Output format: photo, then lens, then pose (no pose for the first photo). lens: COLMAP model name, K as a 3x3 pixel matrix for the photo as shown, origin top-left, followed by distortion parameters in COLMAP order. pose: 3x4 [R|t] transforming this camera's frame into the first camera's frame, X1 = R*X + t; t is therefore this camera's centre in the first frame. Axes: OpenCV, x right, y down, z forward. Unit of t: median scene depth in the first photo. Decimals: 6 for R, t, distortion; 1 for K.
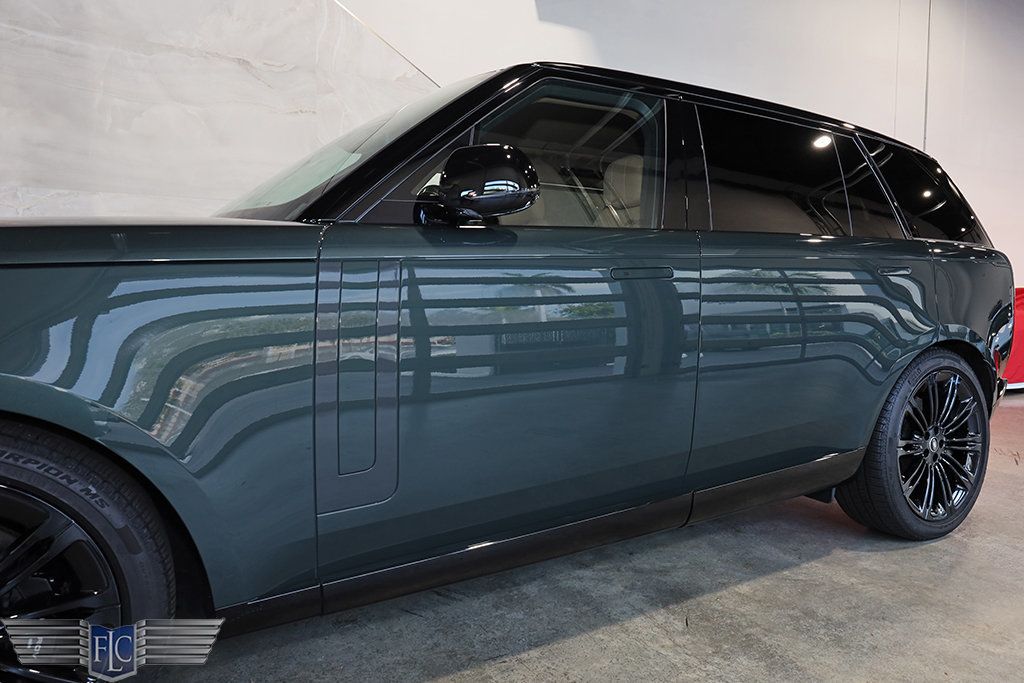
lens RADIAL K [[670.2, 0, 510.9], [0, 670.2, 336.5], [0, 0, 1]] dist [0.008505, -0.005755]
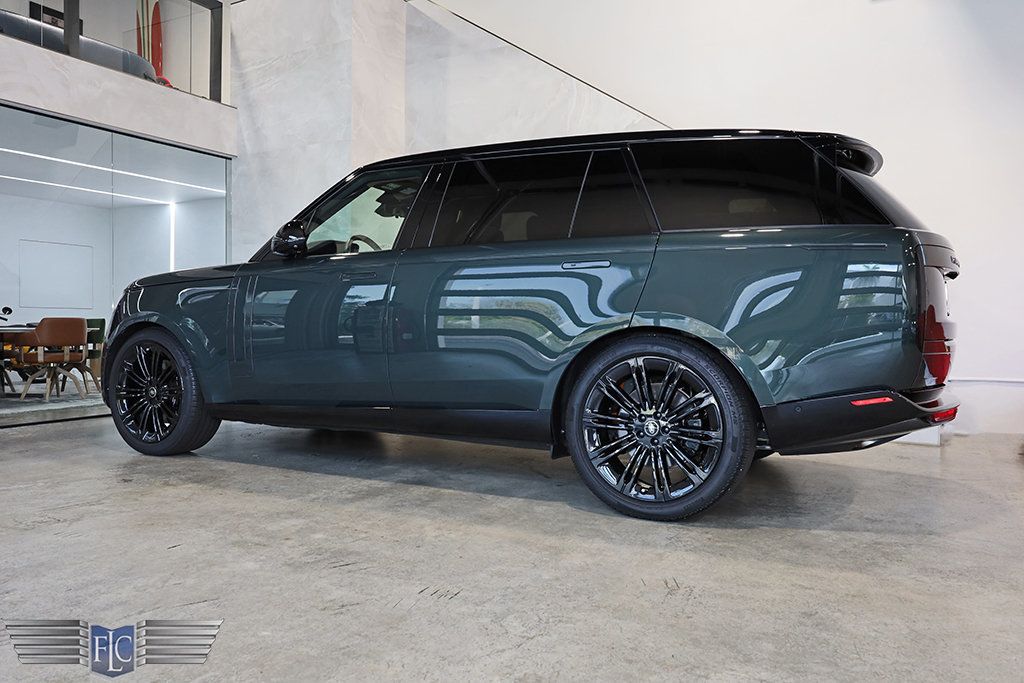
lens RADIAL K [[756.0, 0, 503.7], [0, 756.0, 346.5], [0, 0, 1]] dist [-0.005502, 0.001098]
pose [[0.537384, 0.030679, -0.842779, 1.666928], [-0.064197, 0.997927, -0.004607, 0.059925], [0.840890, 0.056579, 0.538240, 0.193799]]
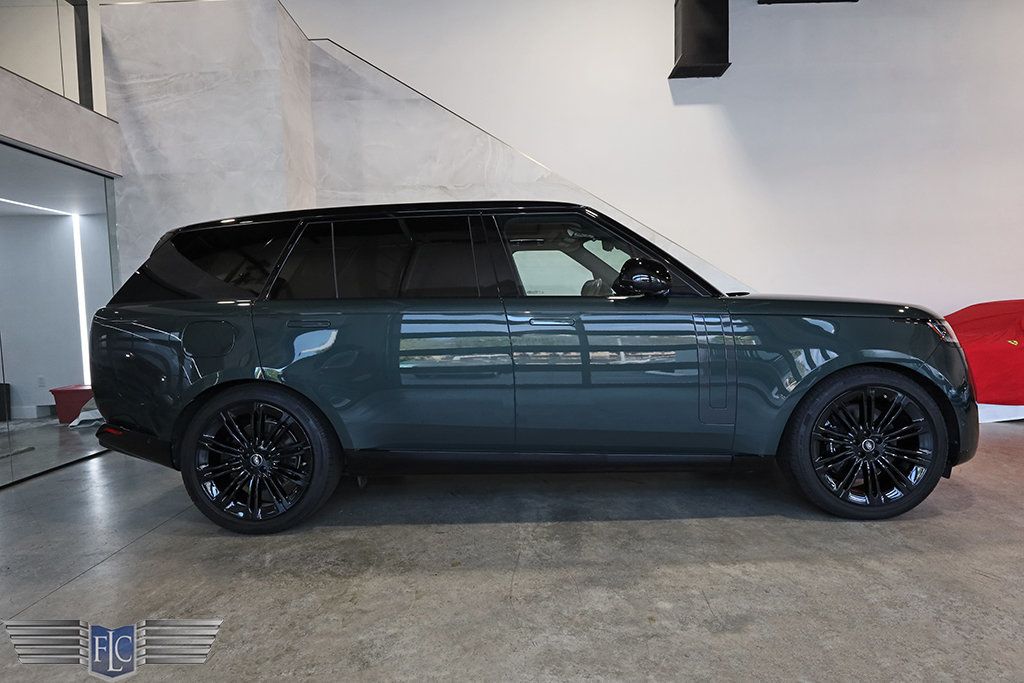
lens RADIAL K [[559.3, 0, 505.4], [0, 559.3, 344.2], [0, 0, 1]] dist [0.003724, -0.000546]
pose [[0.878384, 0.000433, -0.477956, 0.706588], [0.000918, 0.999996, 0.002593, -0.034436], [0.477955, -0.002717, 0.878380, -0.272205]]
